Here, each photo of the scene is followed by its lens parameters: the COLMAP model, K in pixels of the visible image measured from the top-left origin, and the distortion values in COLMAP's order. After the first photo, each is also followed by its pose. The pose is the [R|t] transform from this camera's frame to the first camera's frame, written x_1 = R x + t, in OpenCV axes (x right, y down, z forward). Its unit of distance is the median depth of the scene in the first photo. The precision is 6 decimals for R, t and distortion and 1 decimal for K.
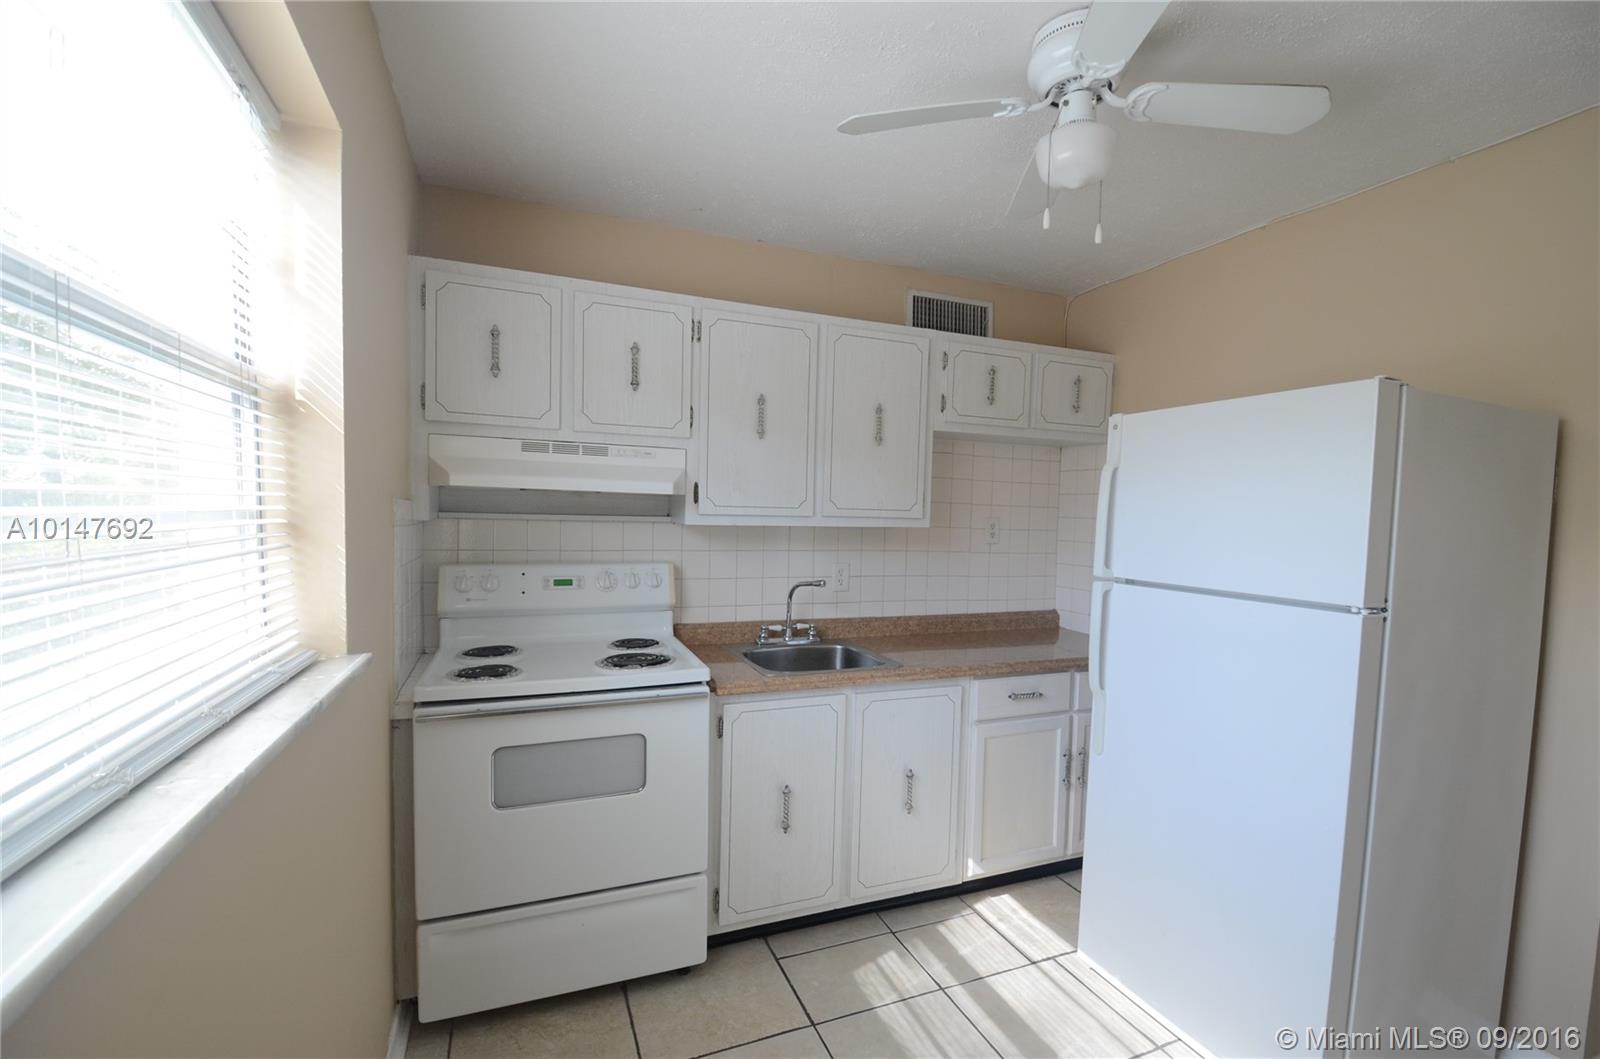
lens RADIAL K [[702.4, 0, 811.5], [0, 702.4, 539.7], [0, 0, 1]] dist [0.007550, -0.017324]
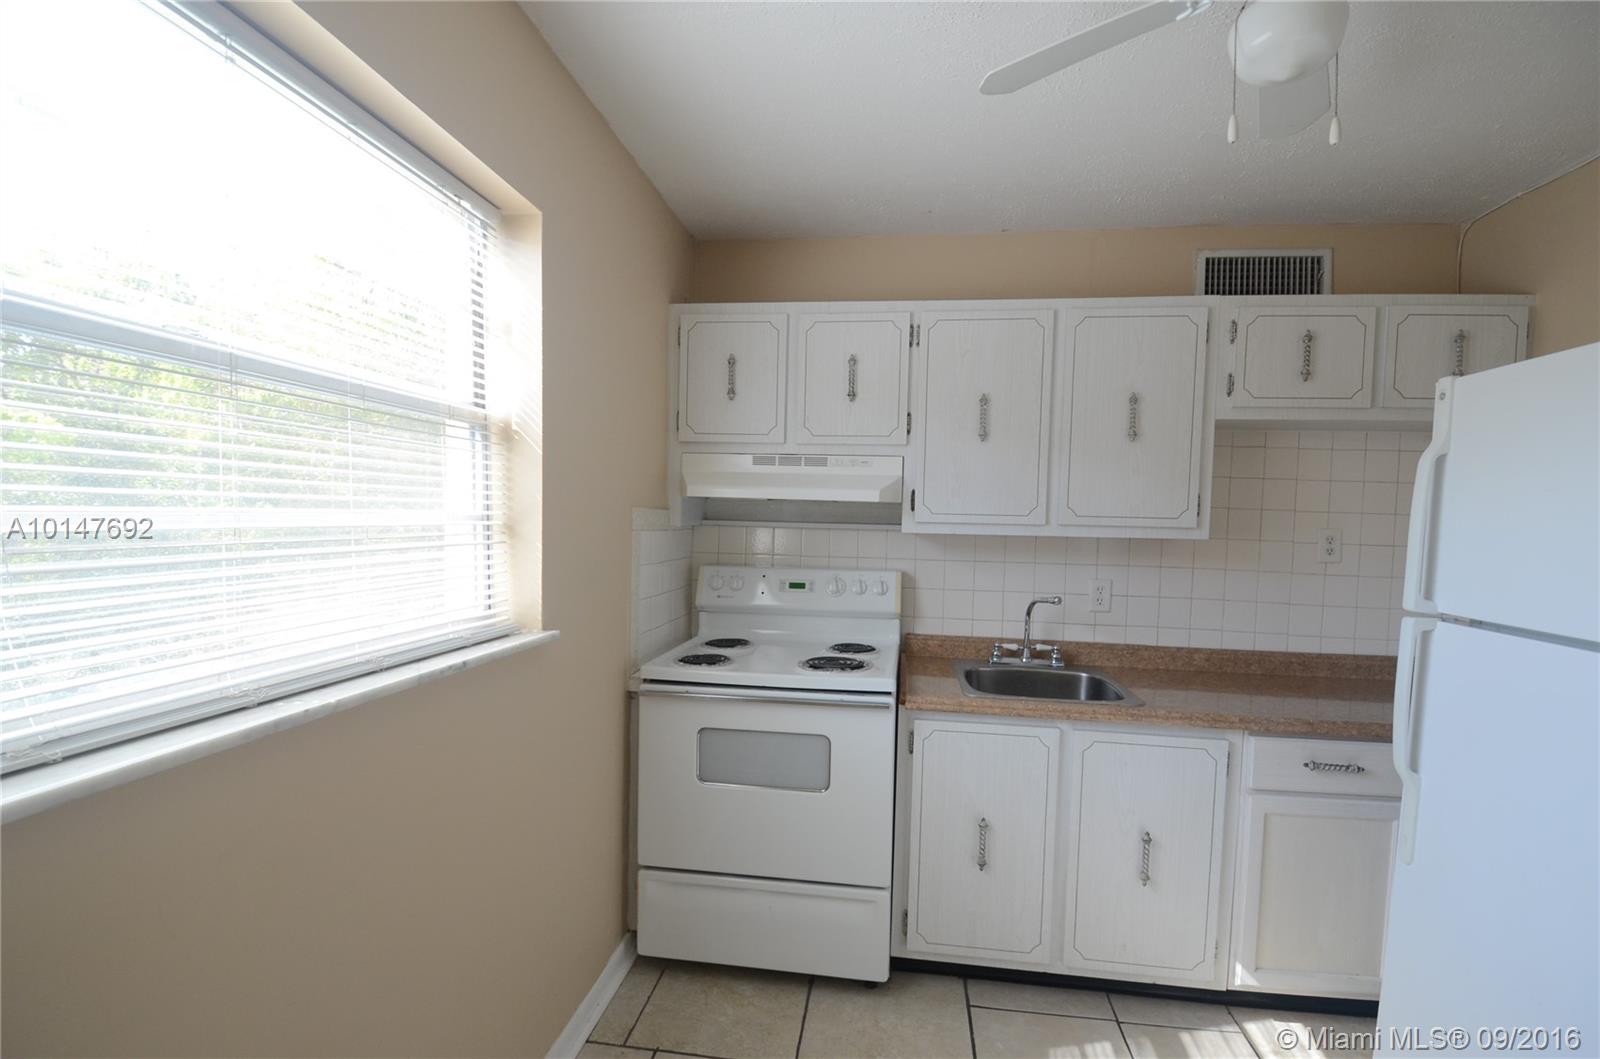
lens RADIAL K [[702.4, 0, 813.5], [0, 702.4, 540.4], [0, 0, 1]] dist [0.007550, -0.017324]
pose [[0.866505, 0.014744, -0.498951, 0.216051], [-0.023171, 0.999674, -0.010700, 0.003170], [0.498630, 0.020832, 0.866564, 0.086904]]
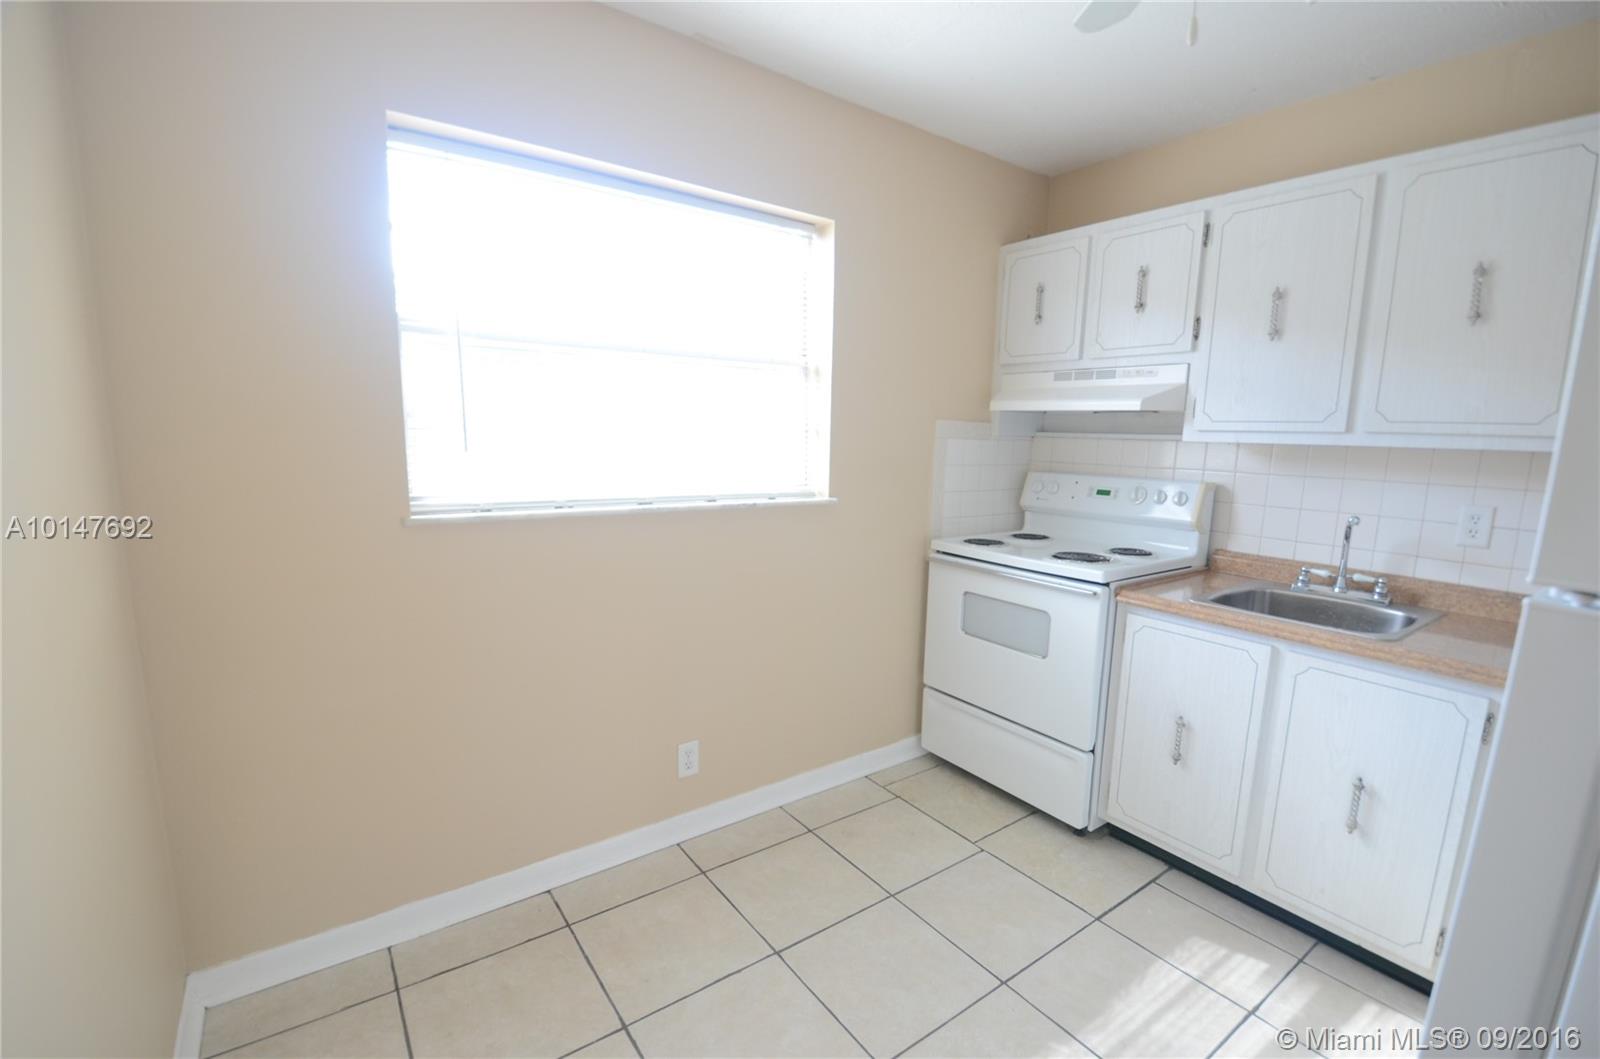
lens RADIAL K [[702.4, 0, 802.9], [0, 702.4, 539.5], [0, 0, 1]] dist [0.007550, -0.017324]
pose [[0.228127, 0.133698, -0.964408, 0.704134], [-0.053581, 0.990750, 0.124676, 0.021575], [0.972156, 0.023232, 0.233180, 0.268063]]
